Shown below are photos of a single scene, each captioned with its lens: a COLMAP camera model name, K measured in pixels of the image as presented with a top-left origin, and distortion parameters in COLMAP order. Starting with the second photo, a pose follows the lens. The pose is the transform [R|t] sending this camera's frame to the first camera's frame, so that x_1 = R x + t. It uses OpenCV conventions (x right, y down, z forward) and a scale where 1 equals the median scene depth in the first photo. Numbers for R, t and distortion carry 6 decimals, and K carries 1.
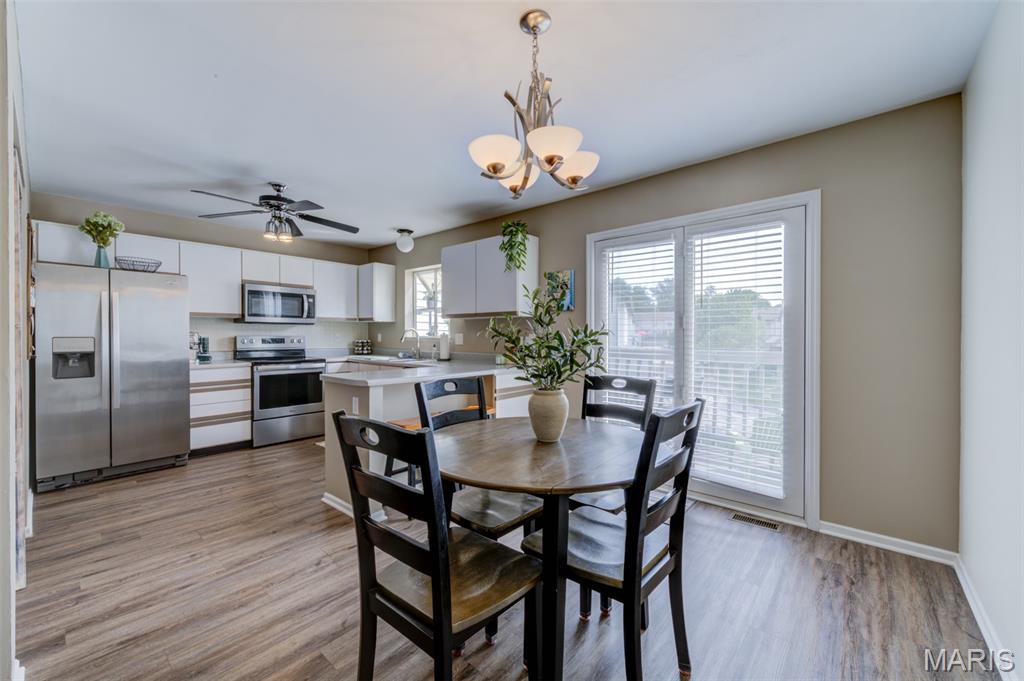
lens RADIAL K [[411.2, 0, 516.4], [0, 411.2, 341.1], [0, 0, 1]] dist [0.002236, 0.000380]
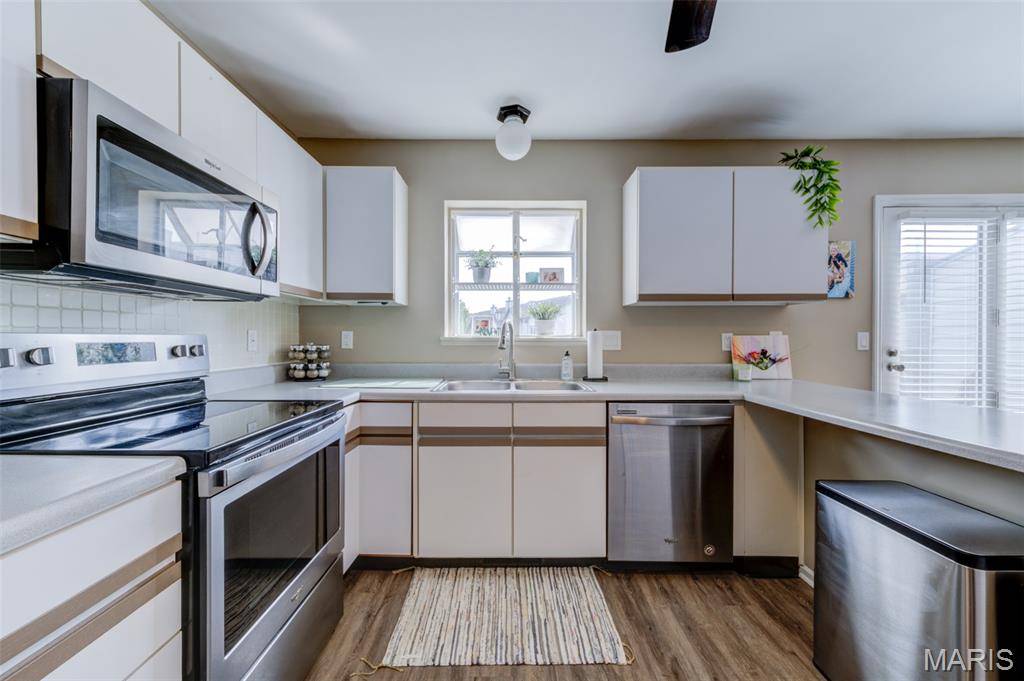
lens RADIAL K [[411.2, 0, 511.4], [0, 411.2, 338.3], [0, 0, 1]] dist [0.002236, 0.000380]
pose [[0.754776, -0.002651, 0.655977, -0.654117], [0.010891, 0.999905, -0.008491, -0.005517], [-0.655892, 0.013554, 0.754733, 0.723618]]
